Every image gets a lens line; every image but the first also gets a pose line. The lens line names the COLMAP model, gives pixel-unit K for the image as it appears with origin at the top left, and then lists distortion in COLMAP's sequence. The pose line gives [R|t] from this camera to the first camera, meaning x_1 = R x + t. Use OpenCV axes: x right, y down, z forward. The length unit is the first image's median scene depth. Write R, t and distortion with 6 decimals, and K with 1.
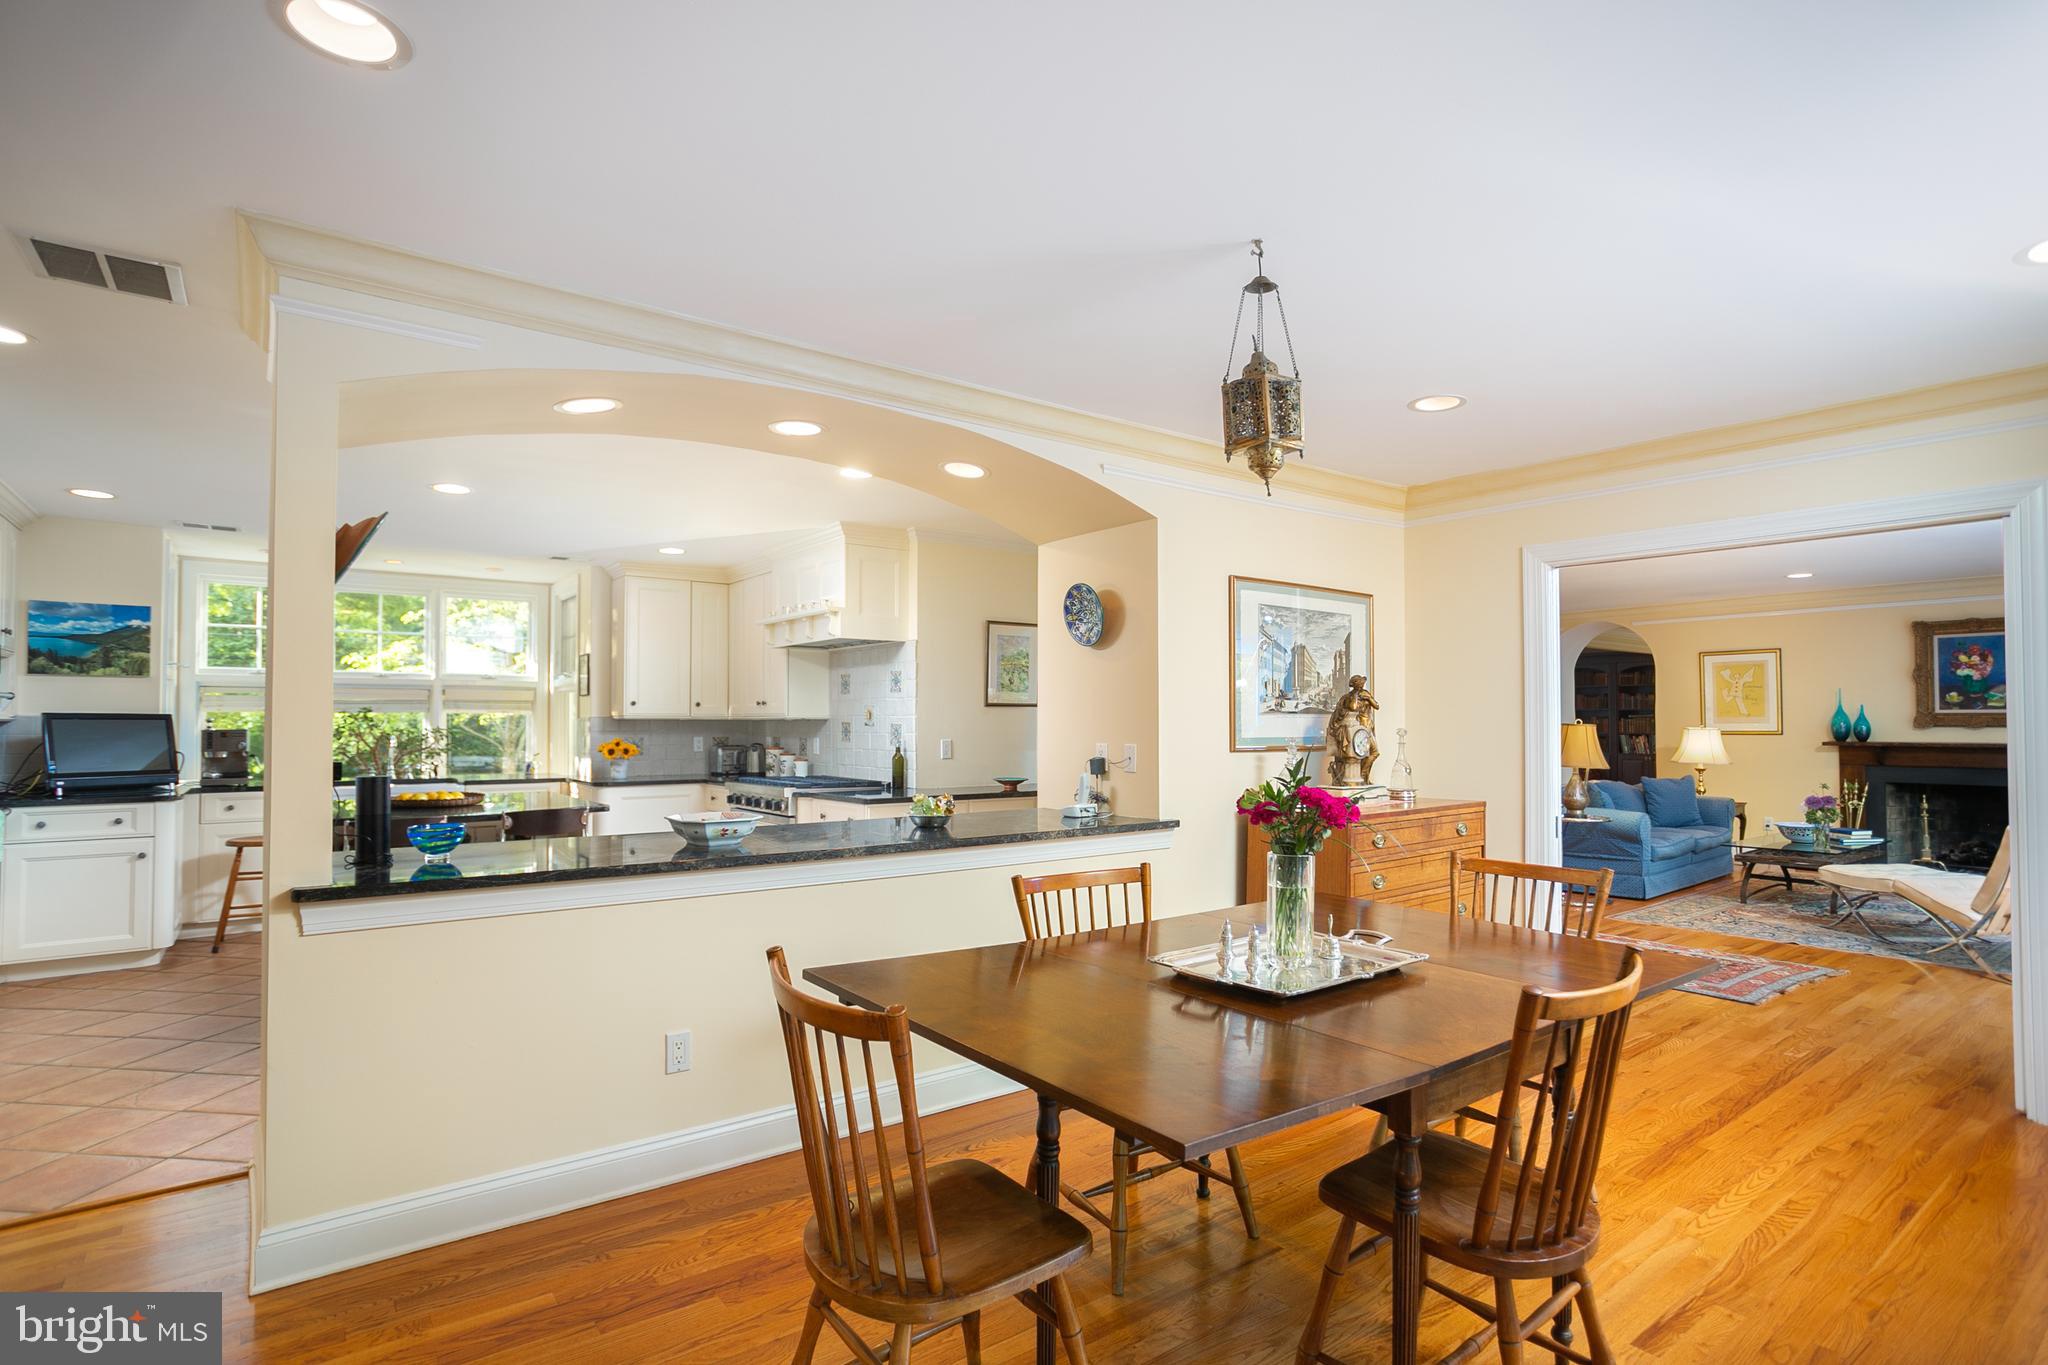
lens RADIAL K [[1034.5, 0, 1019.2], [0, 1034.5, 694.3], [0, 0, 1]] dist [-0.002563, 0.000052]
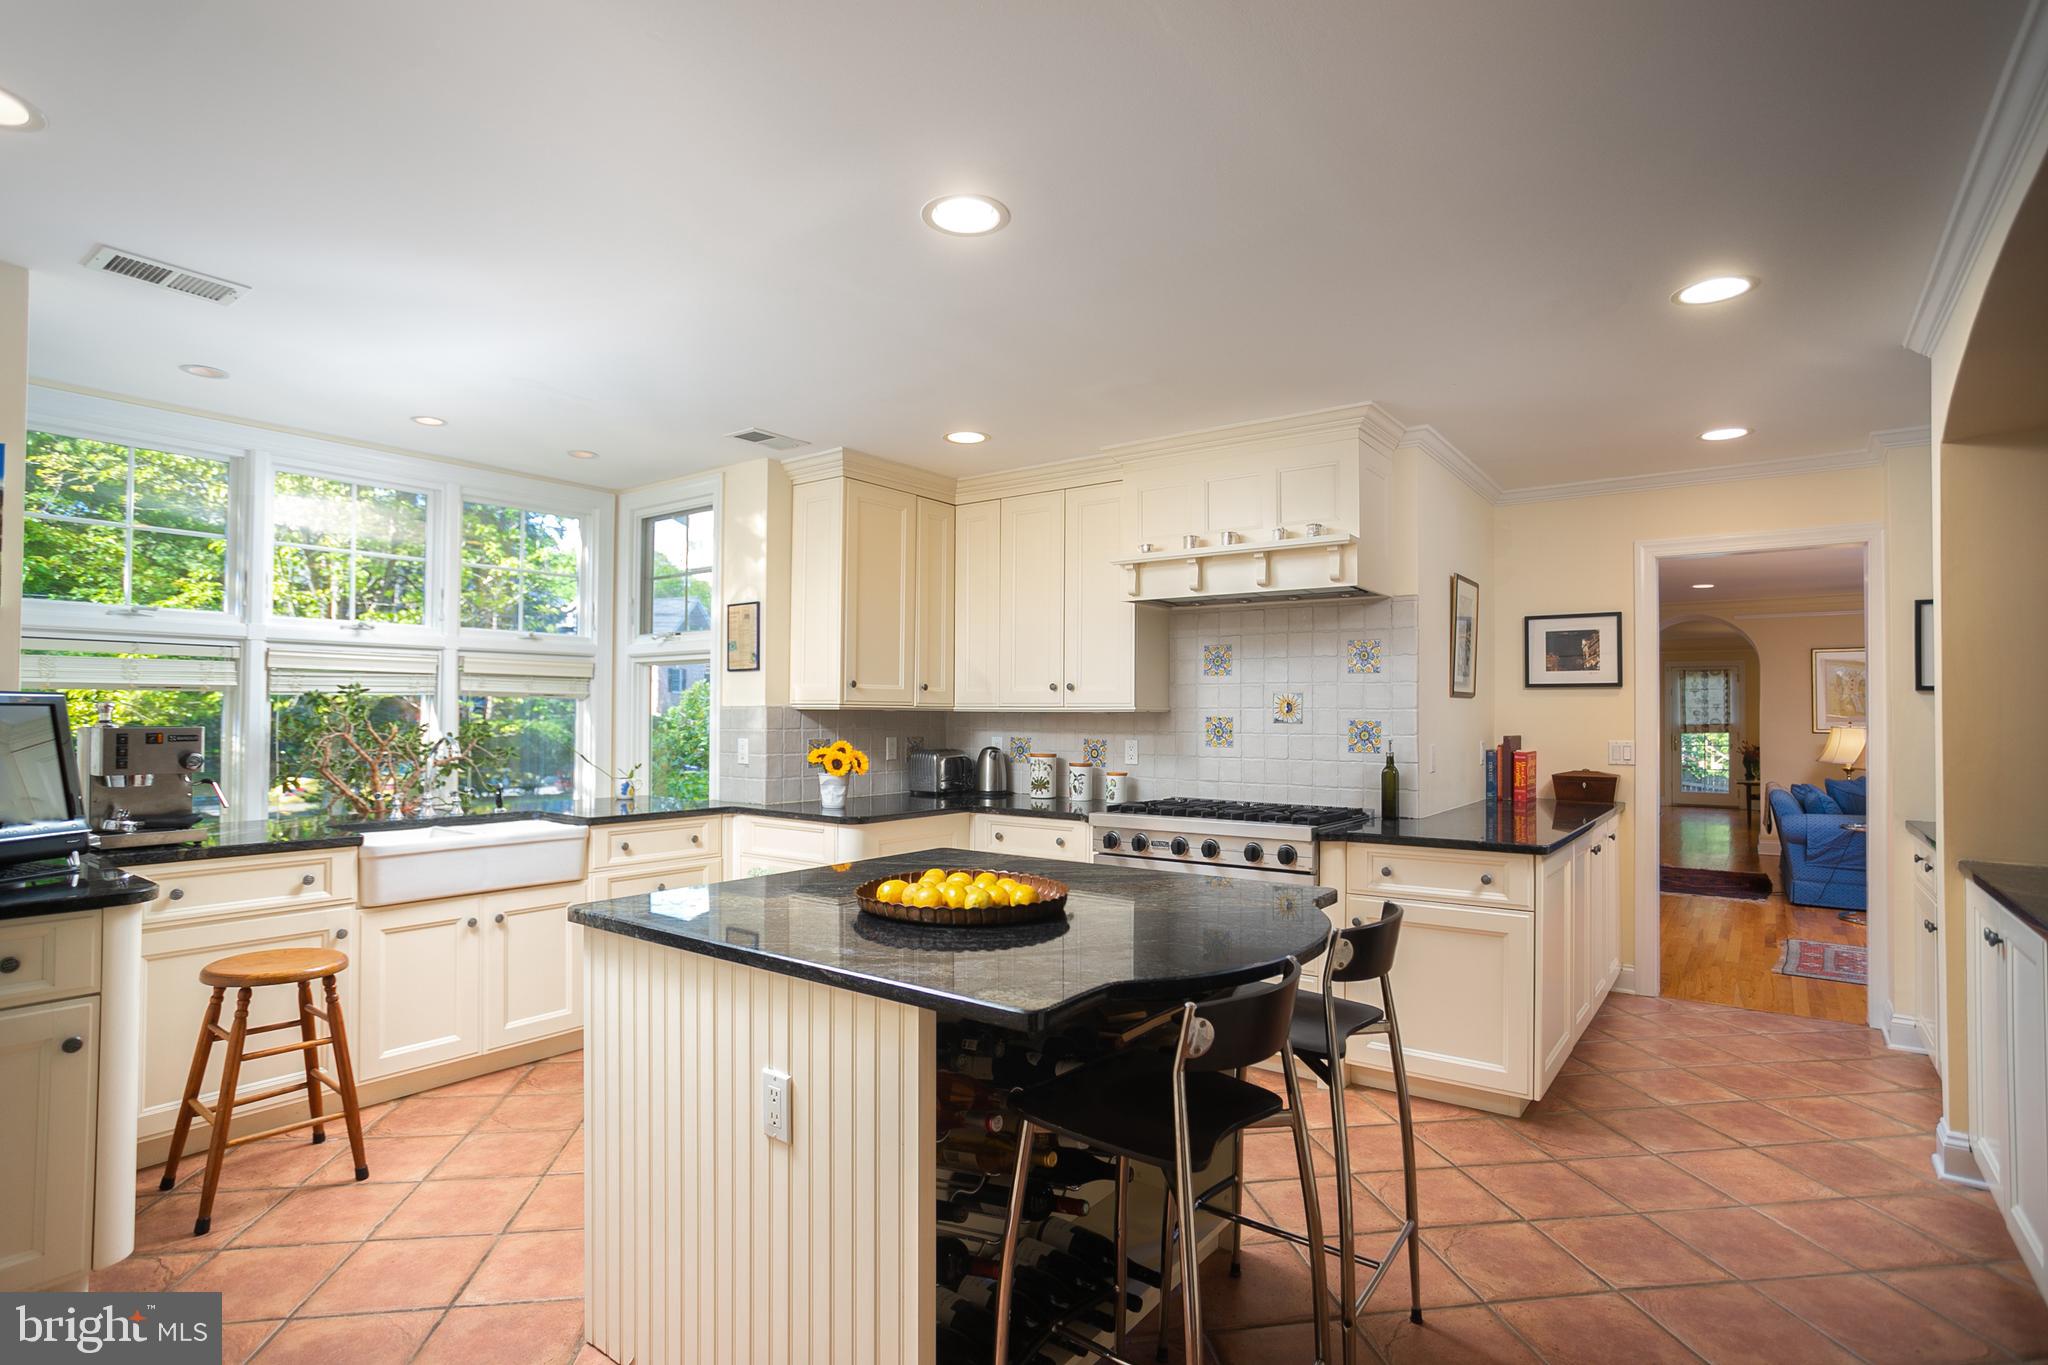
lens RADIAL K [[1034.5, 0, 1019.7], [0, 1034.5, 681.3], [0, 0, 1]] dist [-0.002563, 0.000052]
pose [[0.961706, 0.011796, 0.273828, -0.550928], [-0.012528, 0.999921, 0.000922, 0.007428], [-0.273795, -0.004318, 0.961778, 0.465694]]
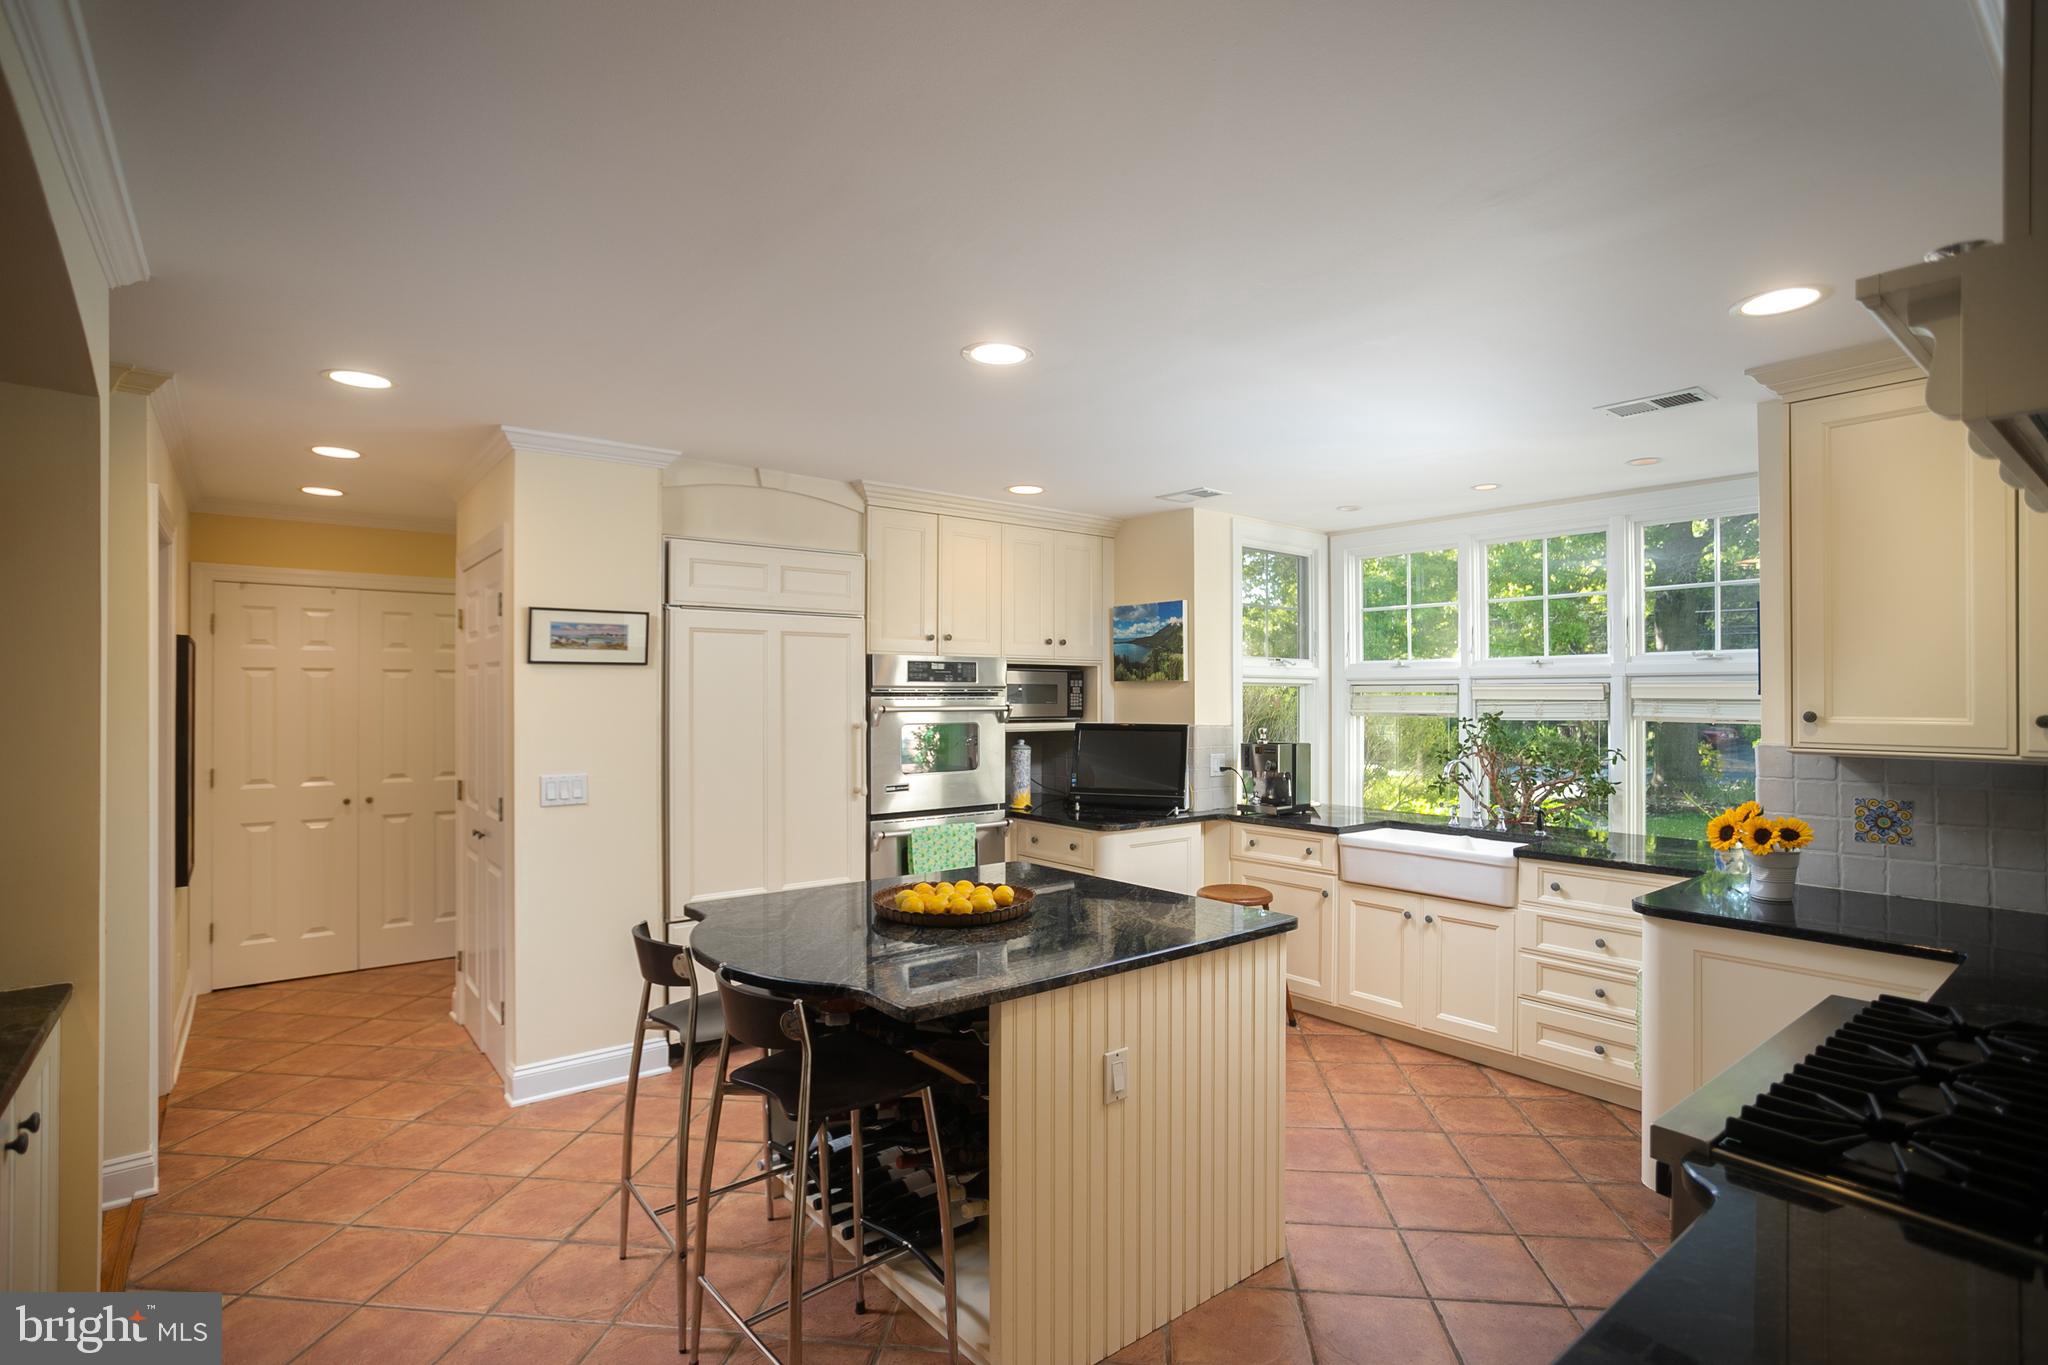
lens RADIAL K [[1034.5, 0, 1022.4], [0, 1034.5, 693.0], [0, 0, 1]] dist [-0.002563, 0.000052]
pose [[0.039004, -0.004767, -0.999228, 0.020845], [0.025204, 0.999675, -0.003785, -0.007145], [0.998921, -0.025037, 0.039111, 0.836114]]
